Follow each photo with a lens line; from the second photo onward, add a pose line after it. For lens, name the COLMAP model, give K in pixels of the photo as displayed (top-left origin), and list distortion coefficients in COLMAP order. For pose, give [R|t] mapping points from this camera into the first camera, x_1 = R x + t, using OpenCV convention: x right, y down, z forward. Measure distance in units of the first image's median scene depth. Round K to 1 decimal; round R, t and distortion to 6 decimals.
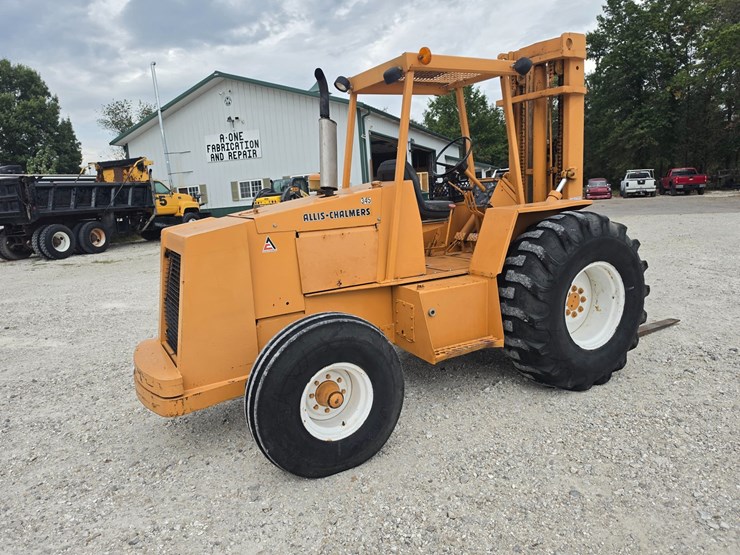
lens RADIAL K [[520.5, 0, 359.3], [0, 520.5, 275.1], [0, 0, 1]] dist [0.069117, -0.094601]
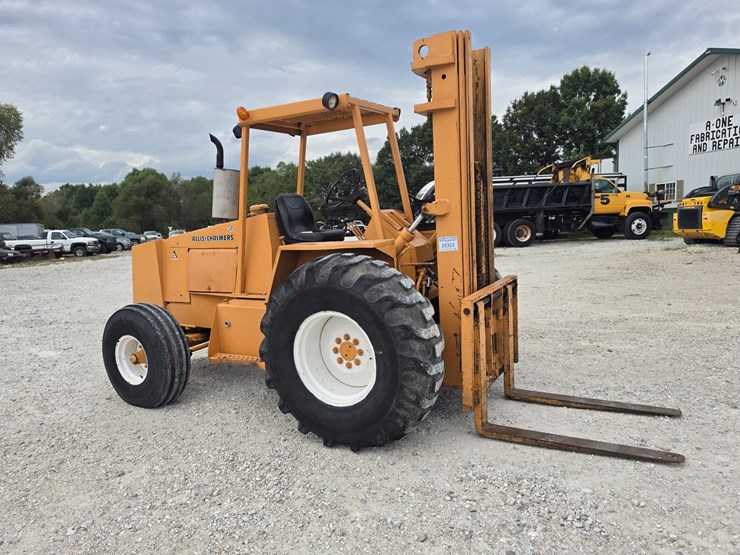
lens RADIAL K [[518.2, 0, 369.5], [0, 518.2, 276.8], [0, 0, 1]] dist [0.071596, -0.092432]
pose [[0.531778, 0.136893, -0.835747, 1.151521], [-0.118244, 0.989185, 0.086788, -0.158847], [0.838588, 0.052670, 0.542213, 0.528053]]
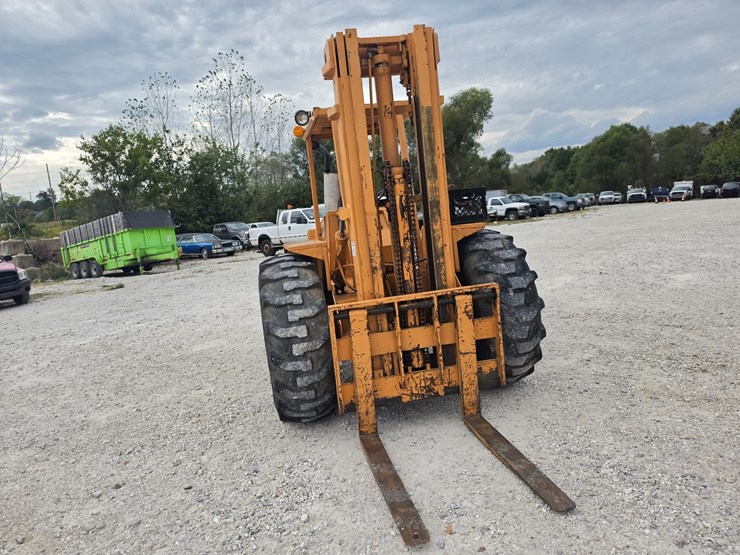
lens RADIAL K [[513.5, 0, 363.7], [0, 513.5, 278.0], [0, 0, 1]] dist [0.071054, -0.099274]
pose [[-0.299204, 0.217109, -0.929161, 1.298464], [-0.033241, 0.970808, 0.237544, -0.316598], [0.953610, 0.101960, -0.283253, 1.401550]]
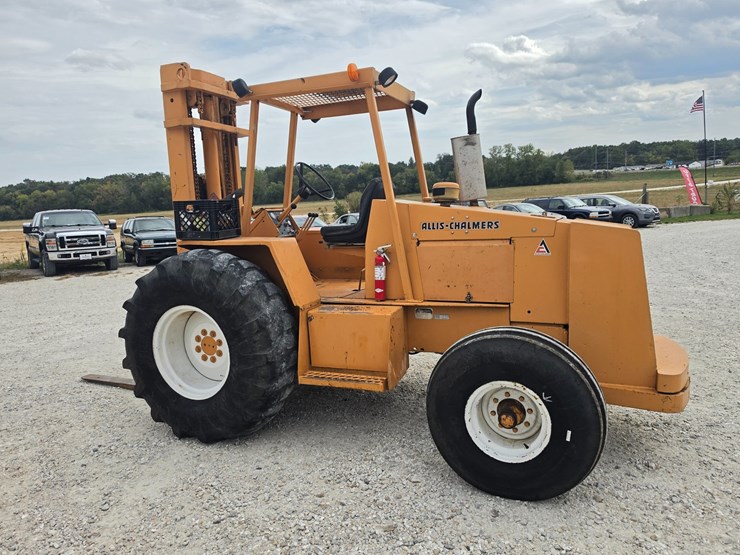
lens RADIAL K [[520.7, 0, 371.2], [0, 520.7, 280.3], [0, 0, 1]] dist [0.067008, -0.091579]
pose [[-0.606483, -0.028788, 0.794575, -0.692063], [0.208581, 0.958584, 0.193935, -0.229456], [-0.767250, 0.283352, -0.575360, 1.619417]]
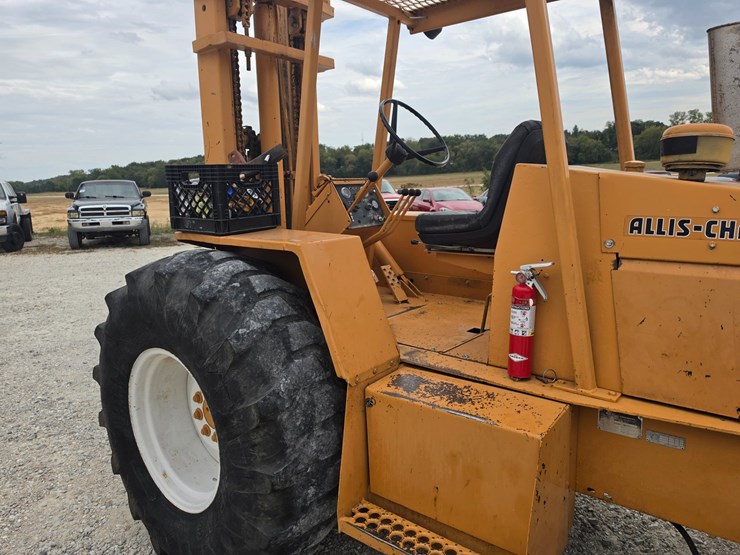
lens RADIAL K [[517.5, 0, 373.4], [0, 517.5, 269.2], [0, 0, 1]] dist [0.064024, -0.089754]
pose [[-0.363978, -0.087031, 0.927333, -0.339877], [0.201955, 0.964564, 0.169793, -0.201223], [-0.909249, 0.249081, -0.333504, 1.333899]]
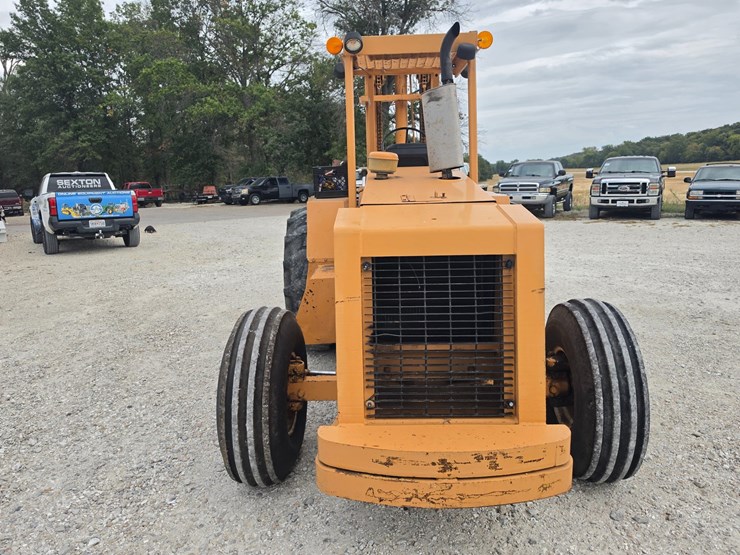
lens RADIAL K [[523.2, 0, 364.6], [0, 523.2, 276.2], [0, 0, 1]] dist [0.054498, -0.066651]
pose [[0.509840, -0.123401, 0.851373, -0.765496], [0.147290, 0.987566, 0.054937, -0.056105], [-0.847566, 0.097389, 0.521677, 0.619378]]
